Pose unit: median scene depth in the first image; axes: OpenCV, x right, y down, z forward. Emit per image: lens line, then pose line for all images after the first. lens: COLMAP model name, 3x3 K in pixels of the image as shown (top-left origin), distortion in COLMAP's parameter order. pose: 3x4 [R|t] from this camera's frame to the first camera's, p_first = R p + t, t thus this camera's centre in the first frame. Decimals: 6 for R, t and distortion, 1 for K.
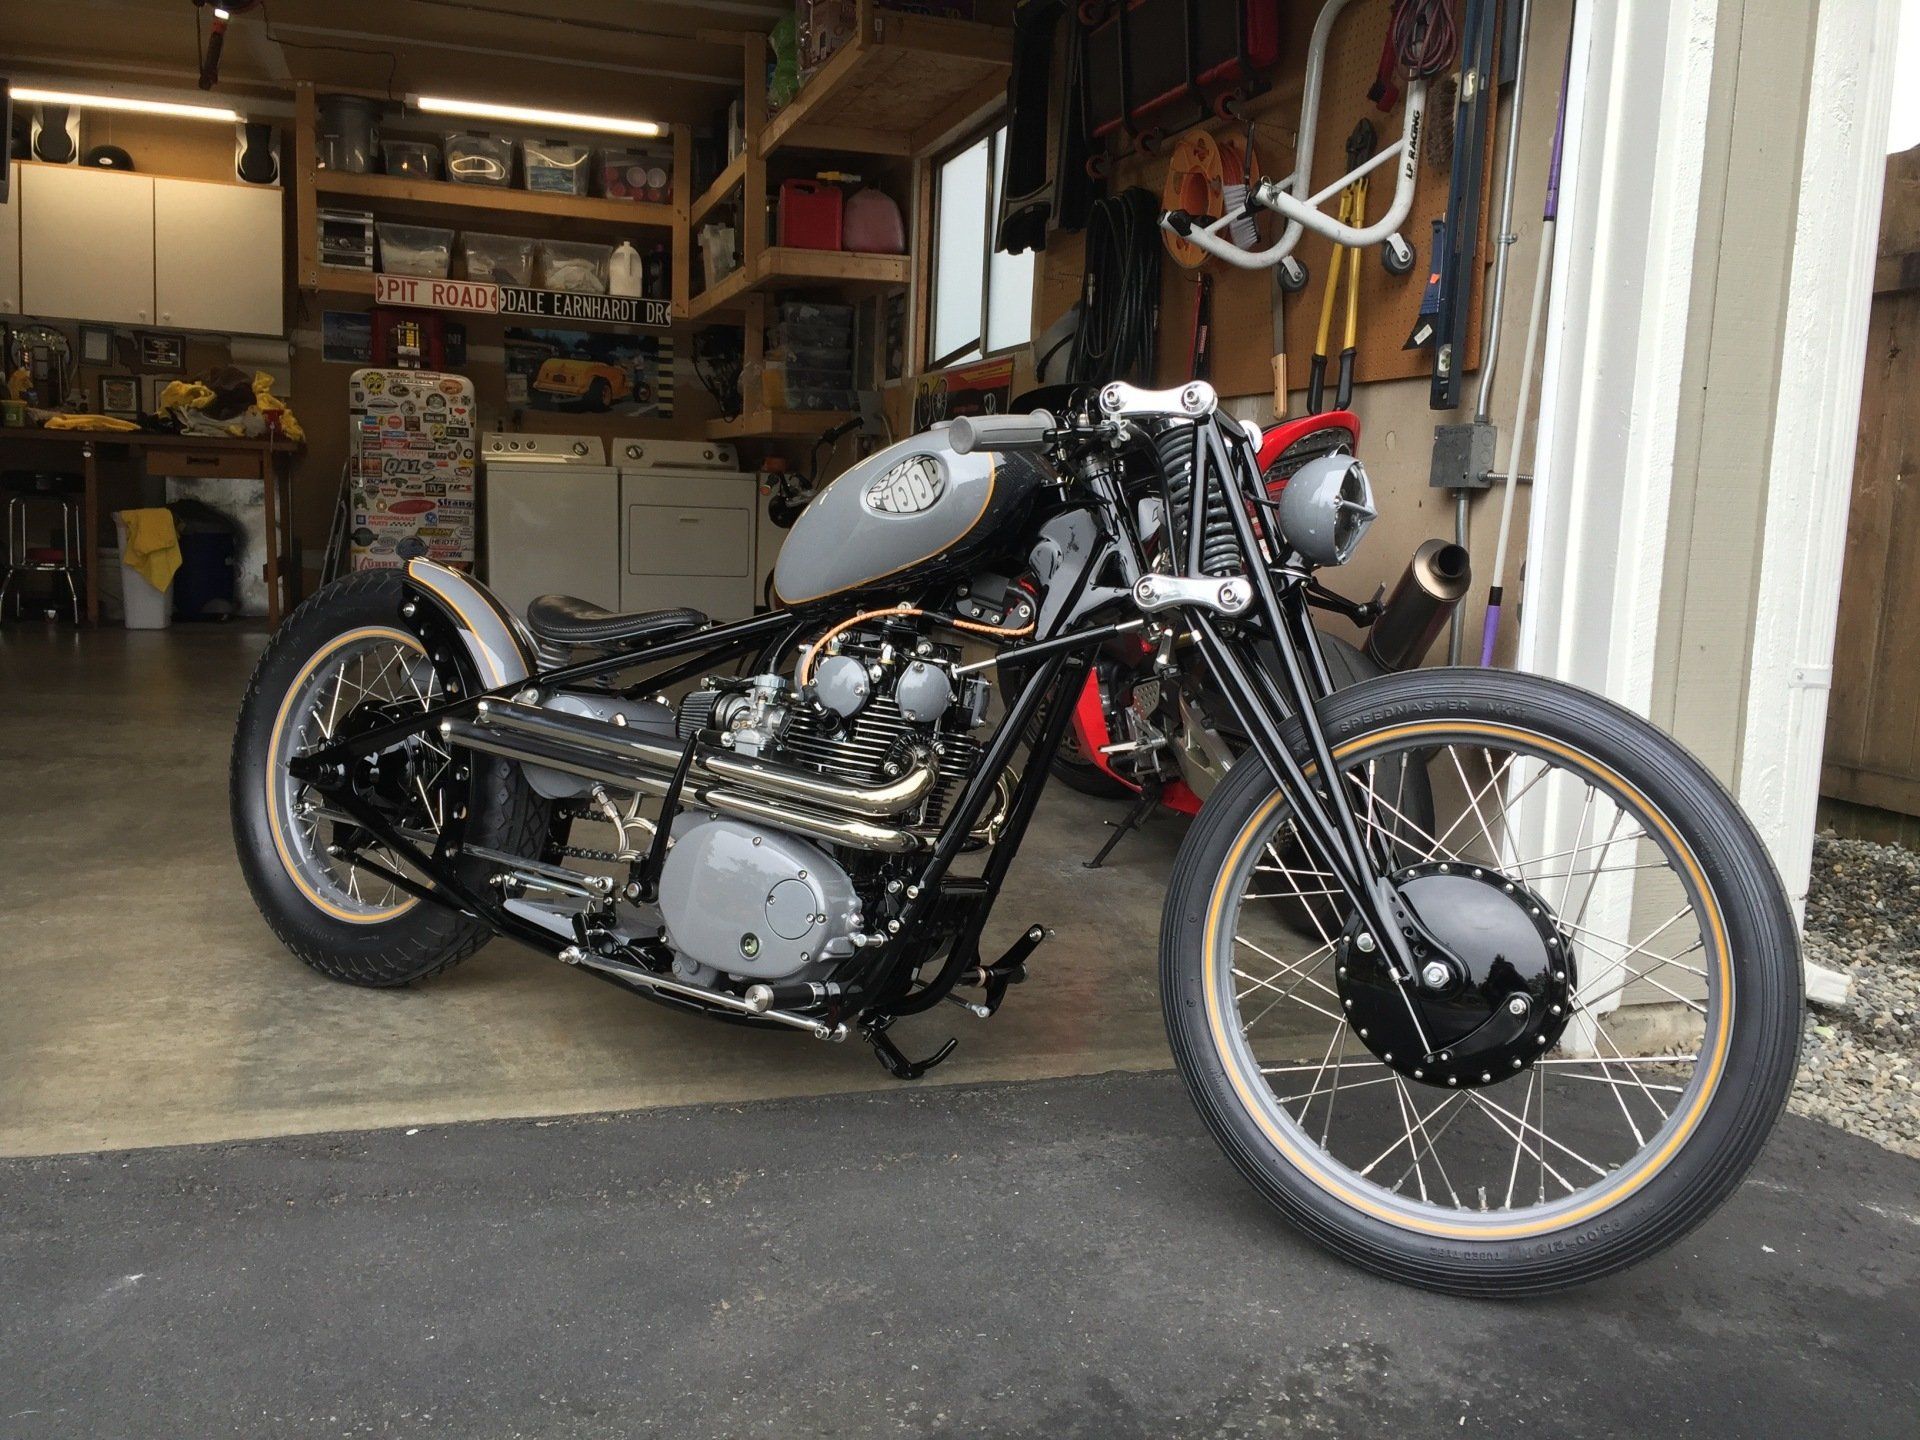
lens RADIAL K [[1621.4, 0, 955.4], [0, 1621.4, 701.4], [0, 0, 1]] dist [0.073587, -0.090534]
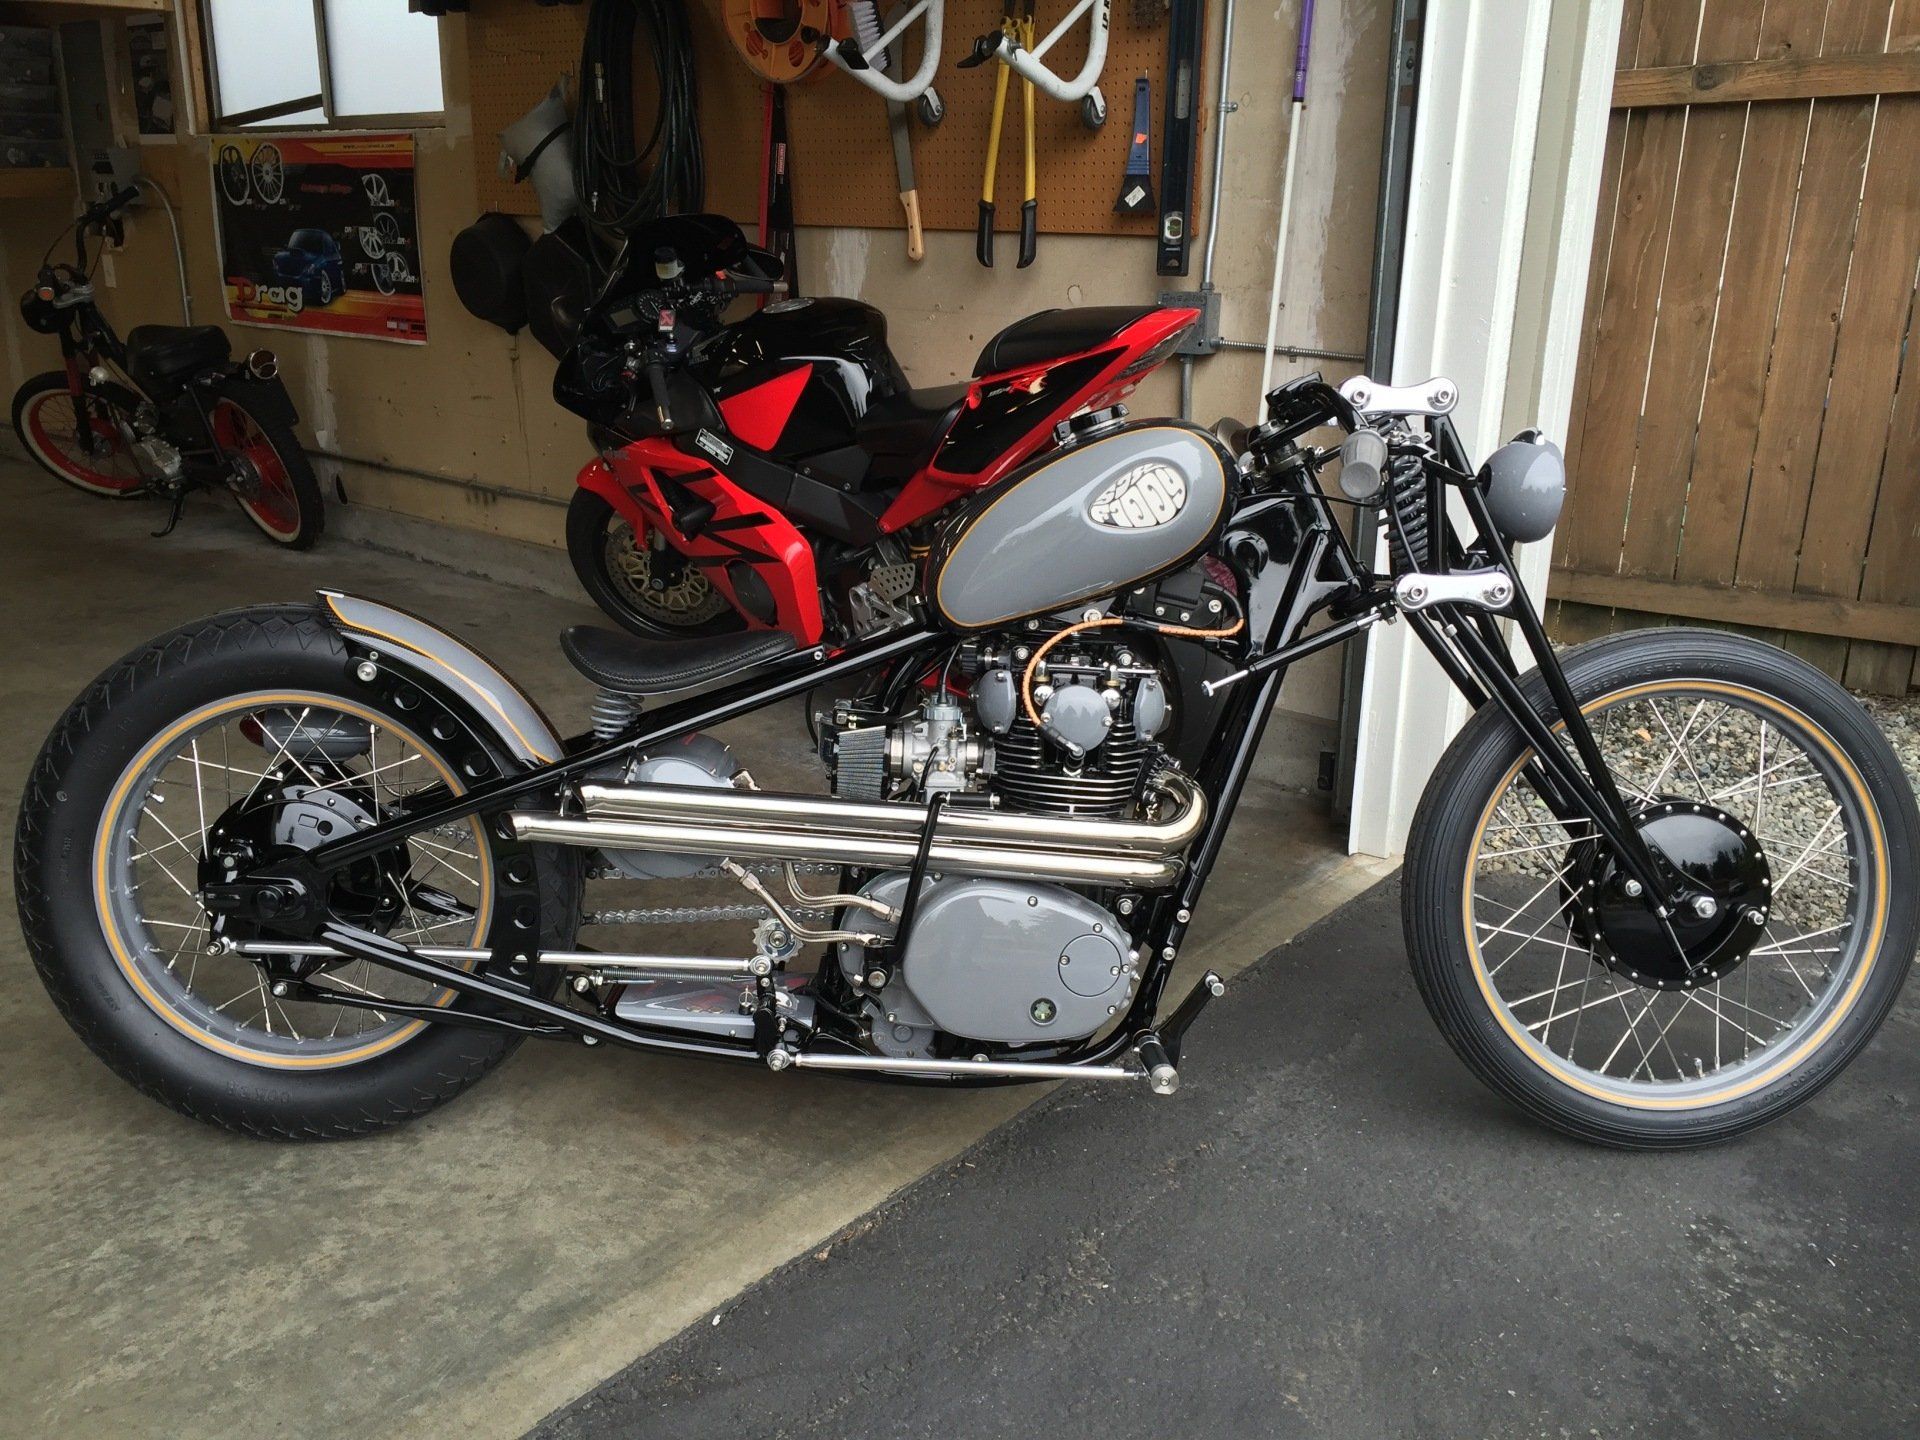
lens RADIAL K [[1621.4, 0, 955.4], [0, 1621.4, 701.4], [0, 0, 1]] dist [0.073587, -0.090534]
pose [[0.844777, -0.178132, 0.504600, -0.143497], [0.082586, 0.975071, 0.205954, -0.051853], [-0.528707, -0.132312, 0.838428, 0.062846]]
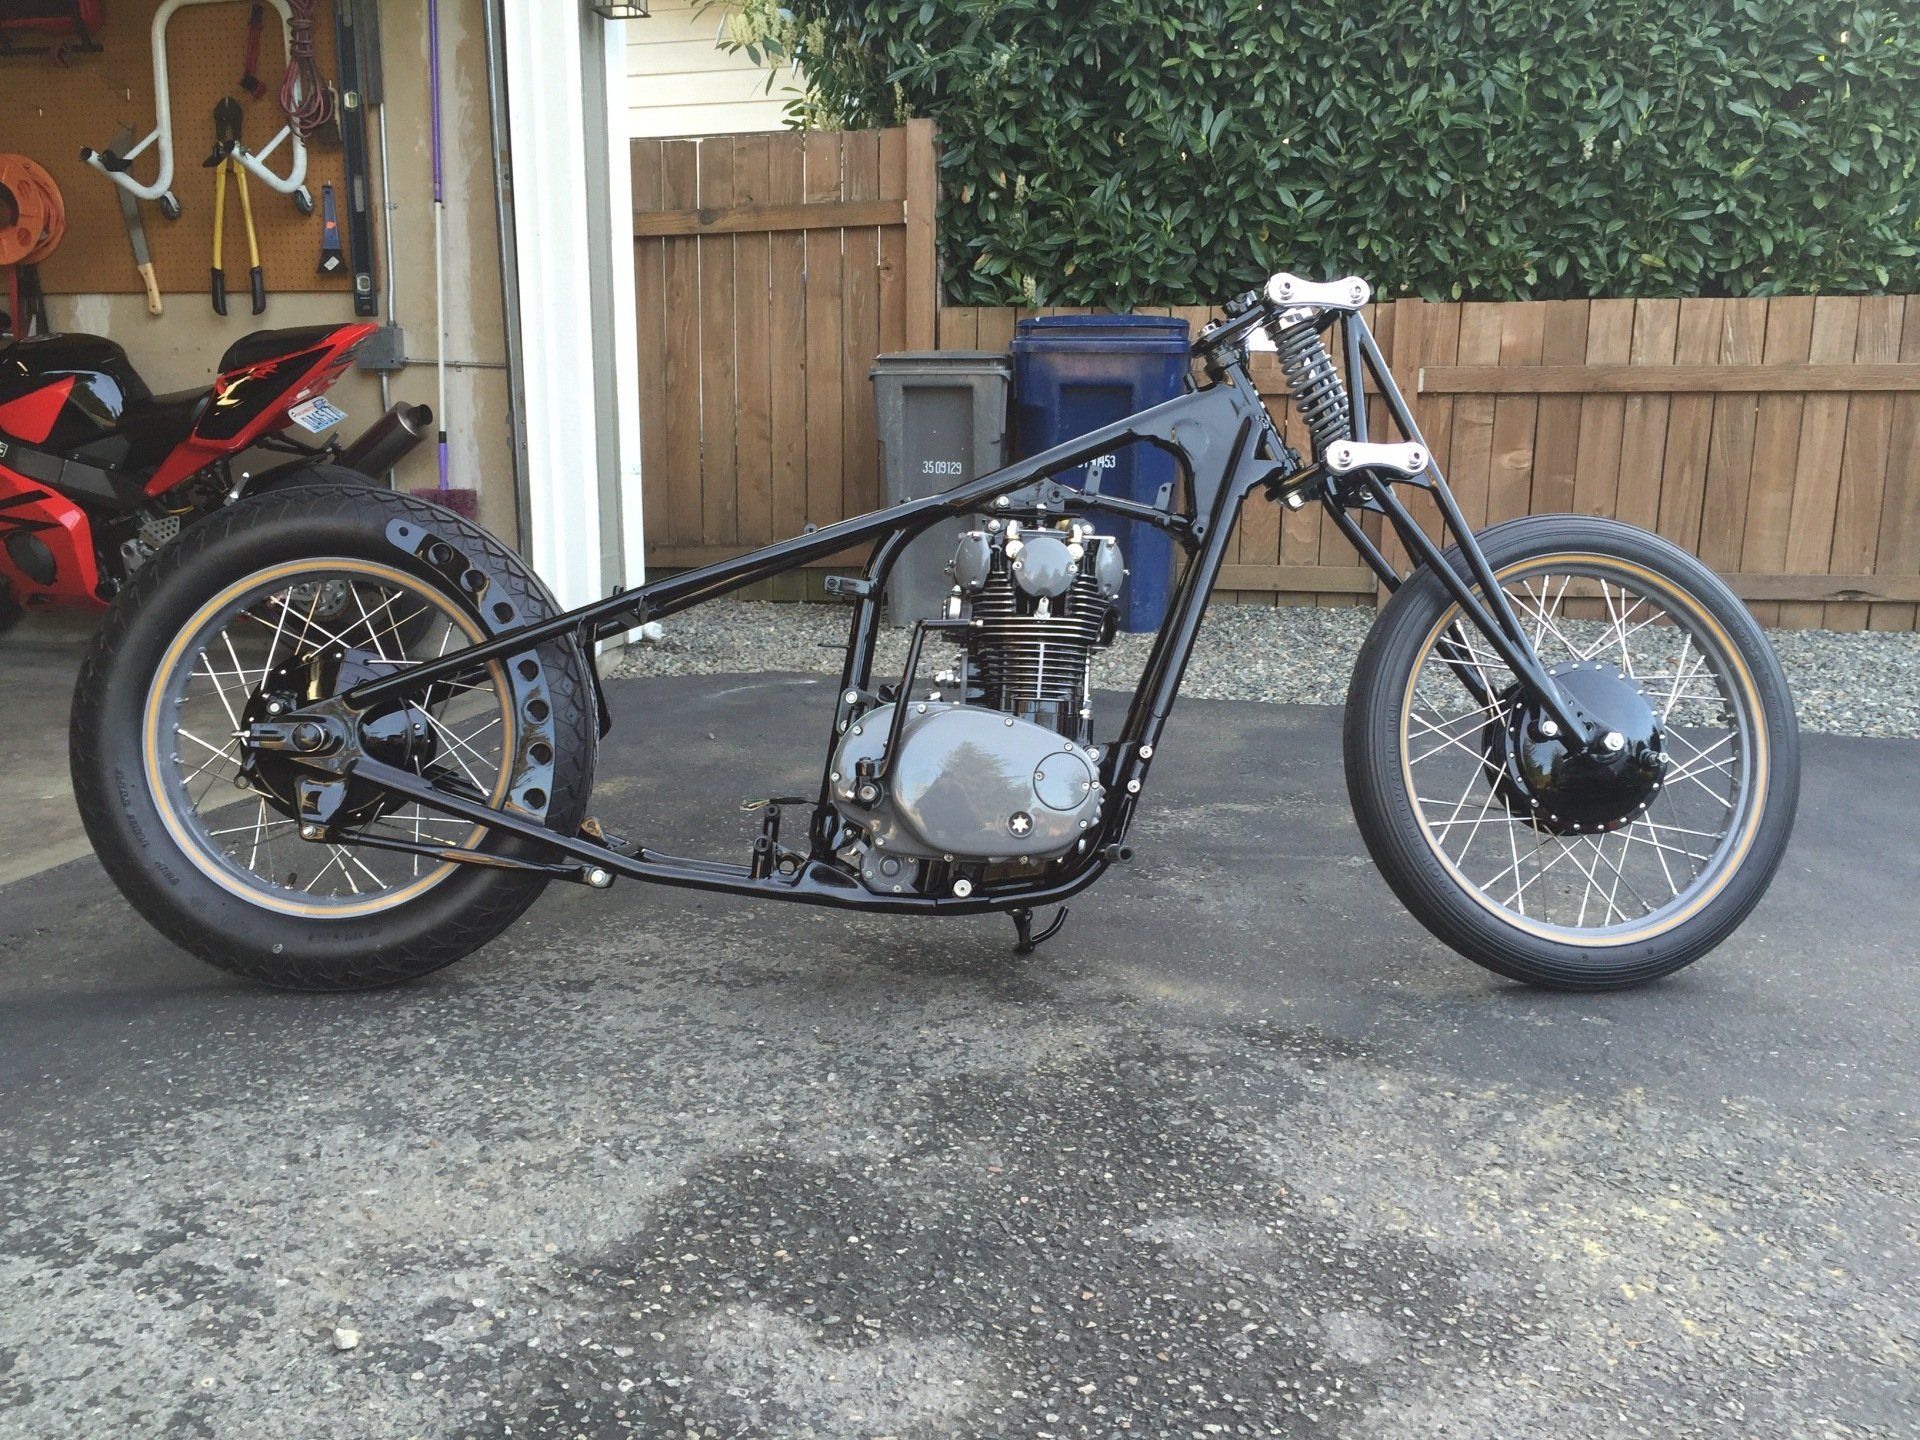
lens RADIAL K [[1621.4, 0, 955.4], [0, 1621.4, 701.4], [0, 0, 1]] dist [0.073587, -0.090534]
pose [[0.491765, -0.186238, 0.850578, -0.294190], [0.123239, 0.981911, 0.143743, 0.008051], [-0.861963, 0.034136, 0.505821, -0.085423]]
